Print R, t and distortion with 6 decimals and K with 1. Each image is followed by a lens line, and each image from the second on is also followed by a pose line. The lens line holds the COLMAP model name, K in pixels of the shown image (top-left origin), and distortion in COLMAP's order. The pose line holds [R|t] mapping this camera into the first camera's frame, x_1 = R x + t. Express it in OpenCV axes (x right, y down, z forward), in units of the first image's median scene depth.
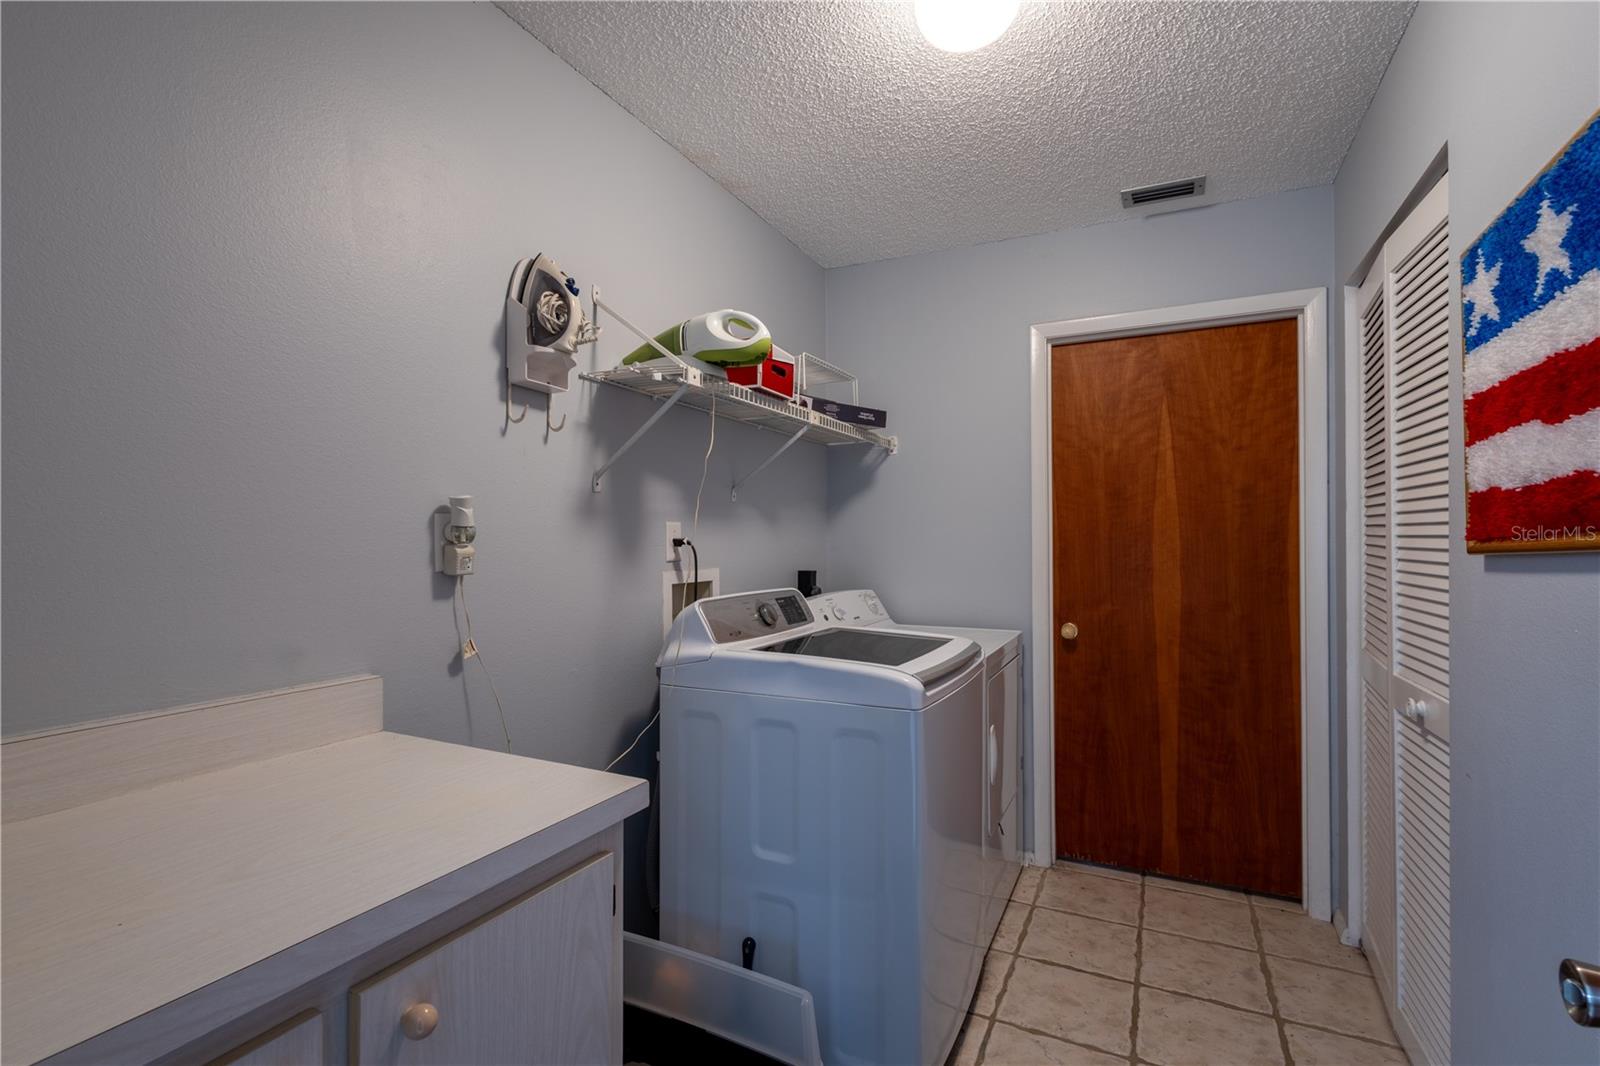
lens RADIAL K [[740.1, 0, 800.0], [0, 740.1, 533.0], [0, 0, 1]] dist [0.009429, 0.000263]
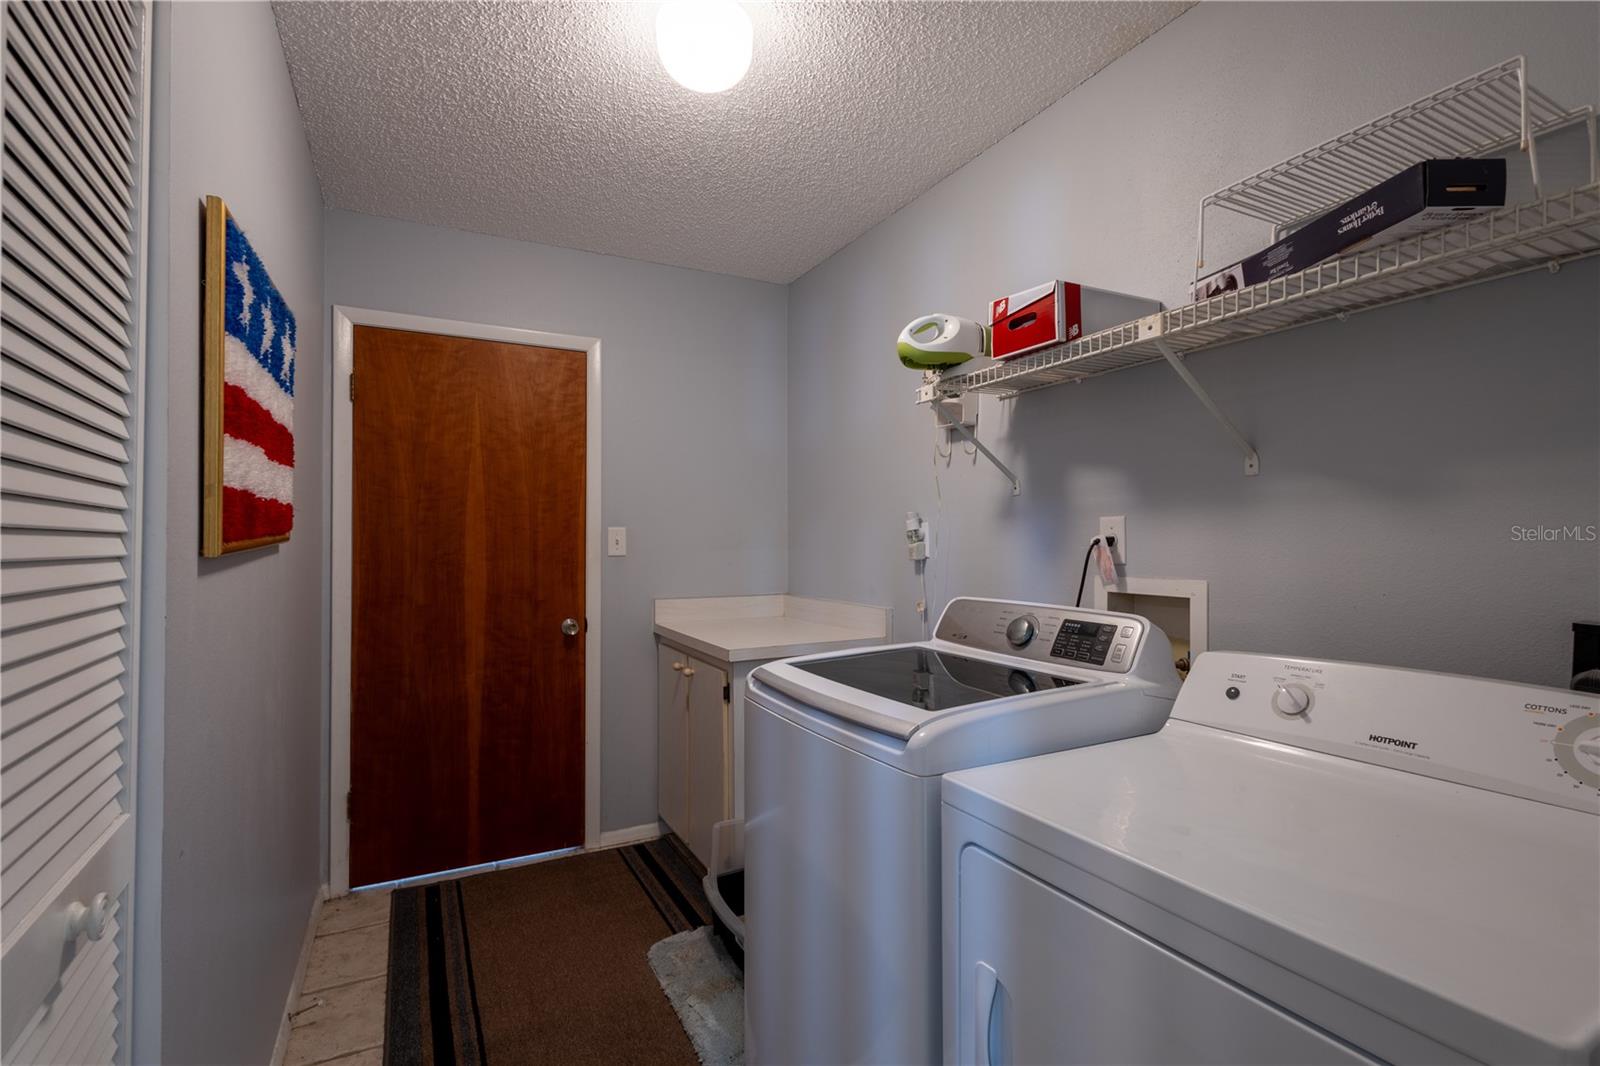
lens RADIAL K [[740.1, 0, 800.0], [0, 740.1, 533.0], [0, 0, 1]] dist [0.009429, 0.000263]
pose [[-0.589374, -0.006405, -0.807835, 0.706931], [0.008434, 0.999865, -0.014081, 0.011942], [0.807816, -0.015113, -0.589240, 1.218537]]
